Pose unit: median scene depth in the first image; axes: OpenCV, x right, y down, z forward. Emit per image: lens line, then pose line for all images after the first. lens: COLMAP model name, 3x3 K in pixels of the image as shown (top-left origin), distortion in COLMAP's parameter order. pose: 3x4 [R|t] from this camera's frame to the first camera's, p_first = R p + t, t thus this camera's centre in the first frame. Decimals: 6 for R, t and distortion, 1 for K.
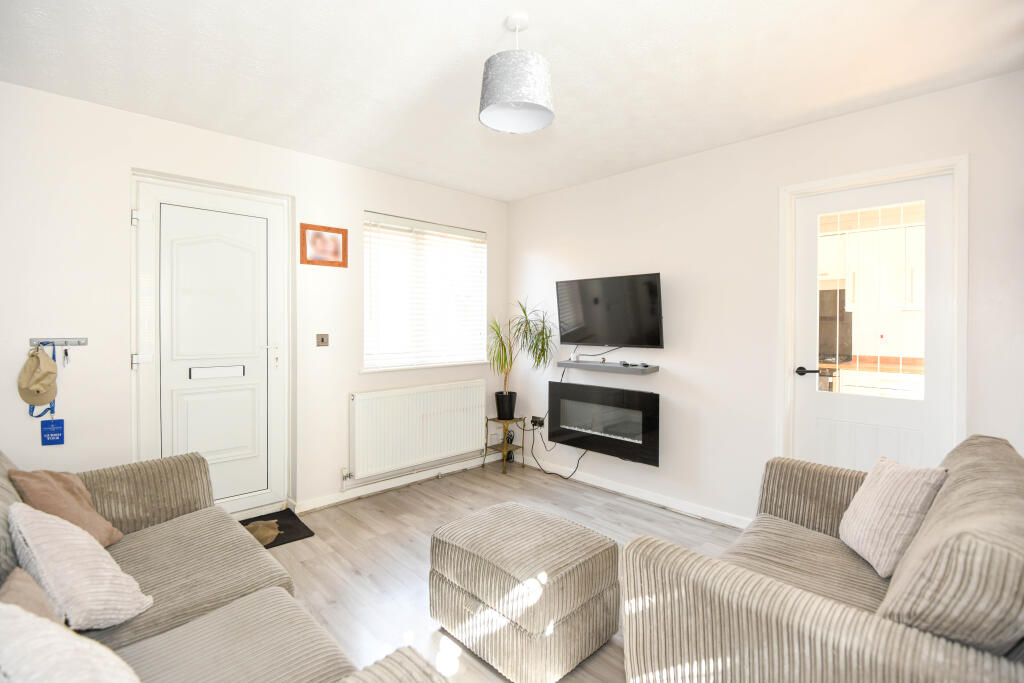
lens RADIAL K [[481.7, 0, 511.6], [0, 481.7, 327.4], [0, 0, 1]] dist [-0.001267, -0.000798]
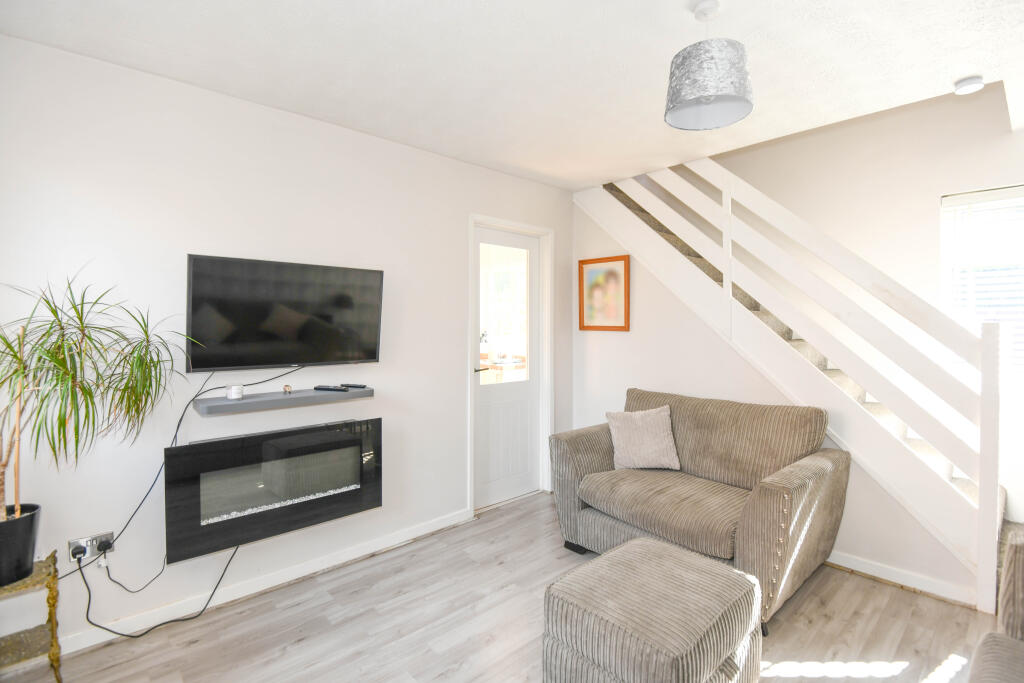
lens RADIAL K [[481.7, 0, 511.6], [0, 481.7, 327.4], [0, 0, 1]] dist [-0.001267, -0.000798]
pose [[0.024261, -0.005899, 0.999688, -0.486349], [0.008237, 0.999950, 0.005701, -0.018102], [-0.999672, 0.008096, 0.024308, 0.715564]]
